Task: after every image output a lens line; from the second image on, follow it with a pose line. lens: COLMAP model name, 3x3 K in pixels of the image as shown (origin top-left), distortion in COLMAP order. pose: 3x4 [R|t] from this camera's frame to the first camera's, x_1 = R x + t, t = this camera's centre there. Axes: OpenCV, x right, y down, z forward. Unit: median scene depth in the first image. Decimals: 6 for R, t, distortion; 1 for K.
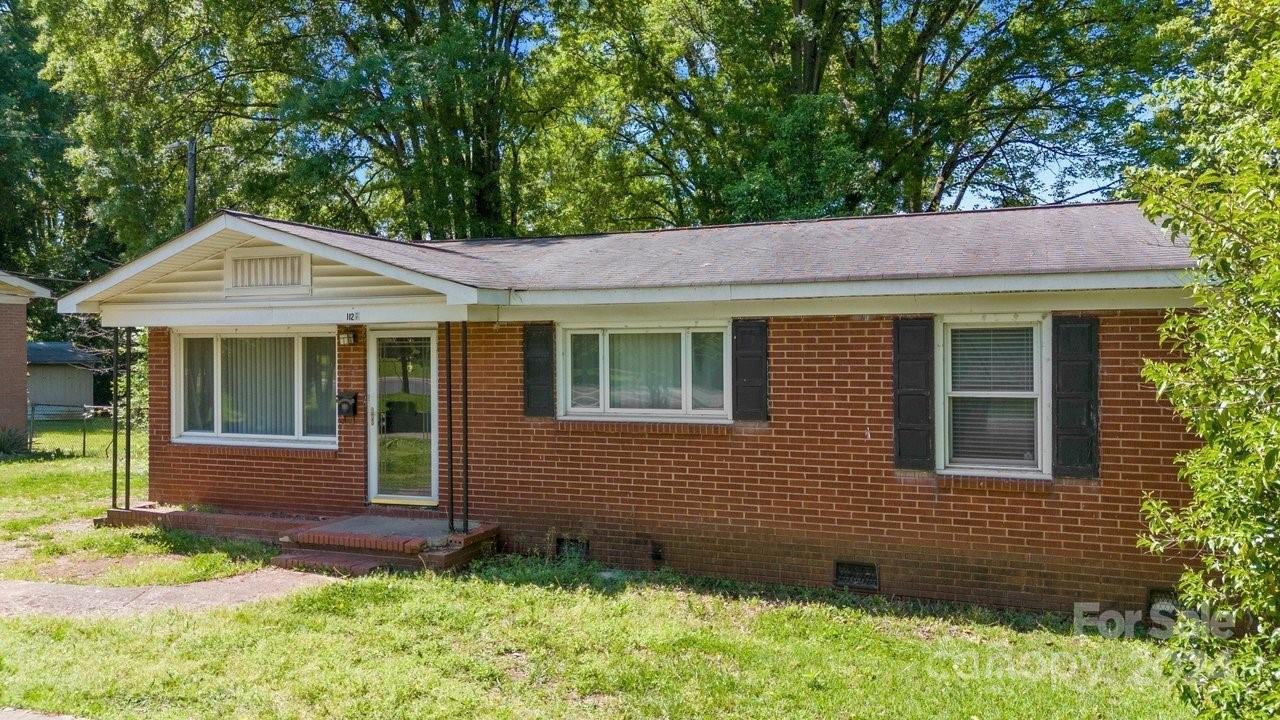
lens RADIAL K [[969.4, 0, 638.0], [0, 969.4, 349.4], [0, 0, 1]] dist [0.062930, -0.012348]
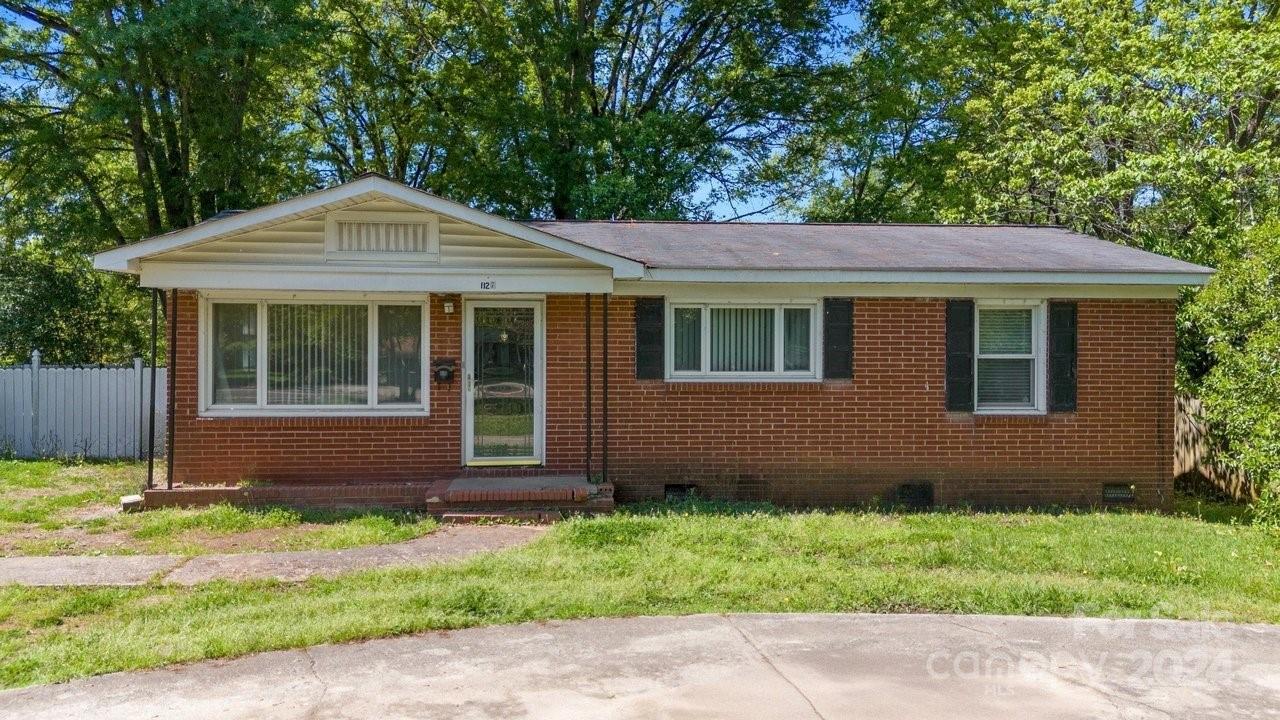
lens RADIAL K [[969.4, 0, 641.6], [0, 969.4, 363.2], [0, 0, 1]] dist [0.062930, -0.012348]
pose [[0.886724, 0.003040, 0.462288, -0.672507], [-0.008000, 0.999930, 0.008769, 0.042430], [-0.462229, -0.011474, 0.886686, -0.003736]]
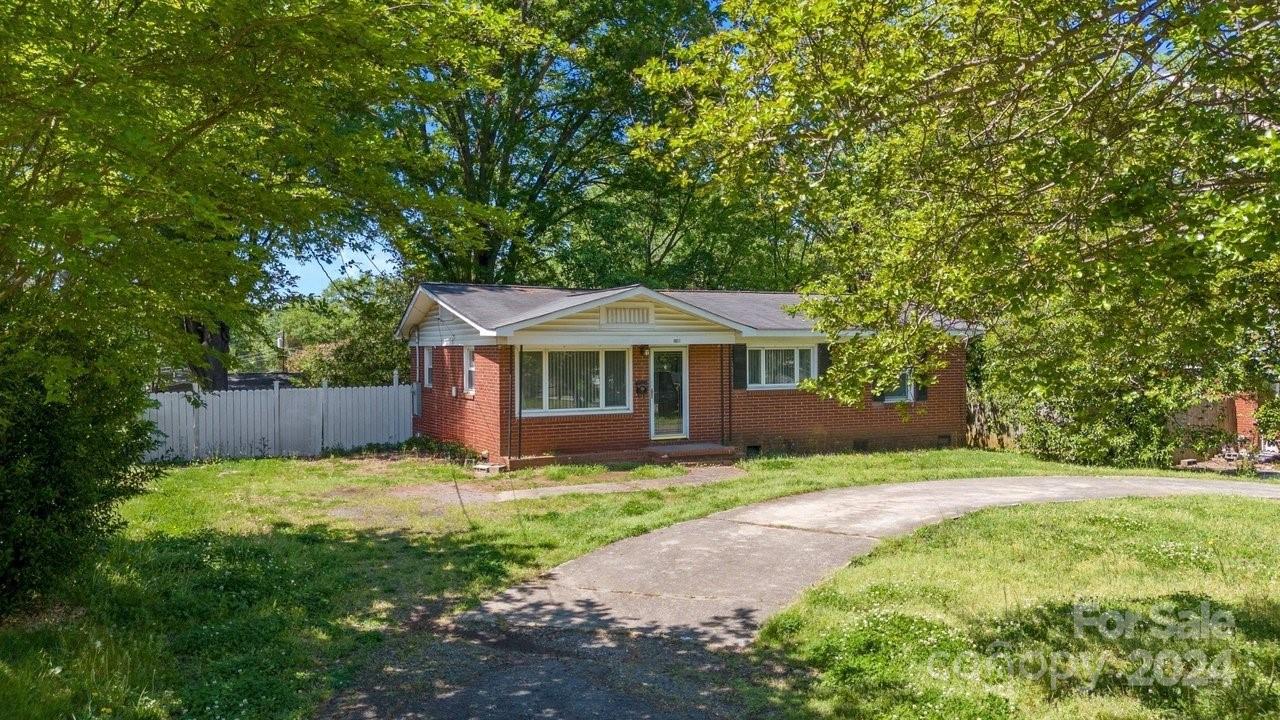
lens RADIAL K [[969.4, 0, 639.5], [0, 969.4, 359.9], [0, 0, 1]] dist [0.062930, -0.012348]
pose [[0.671952, -0.009161, 0.740538, -1.896400], [0.005320, 0.999957, 0.007542, -0.011546], [-0.740575, -0.001128, 0.671973, -0.259217]]
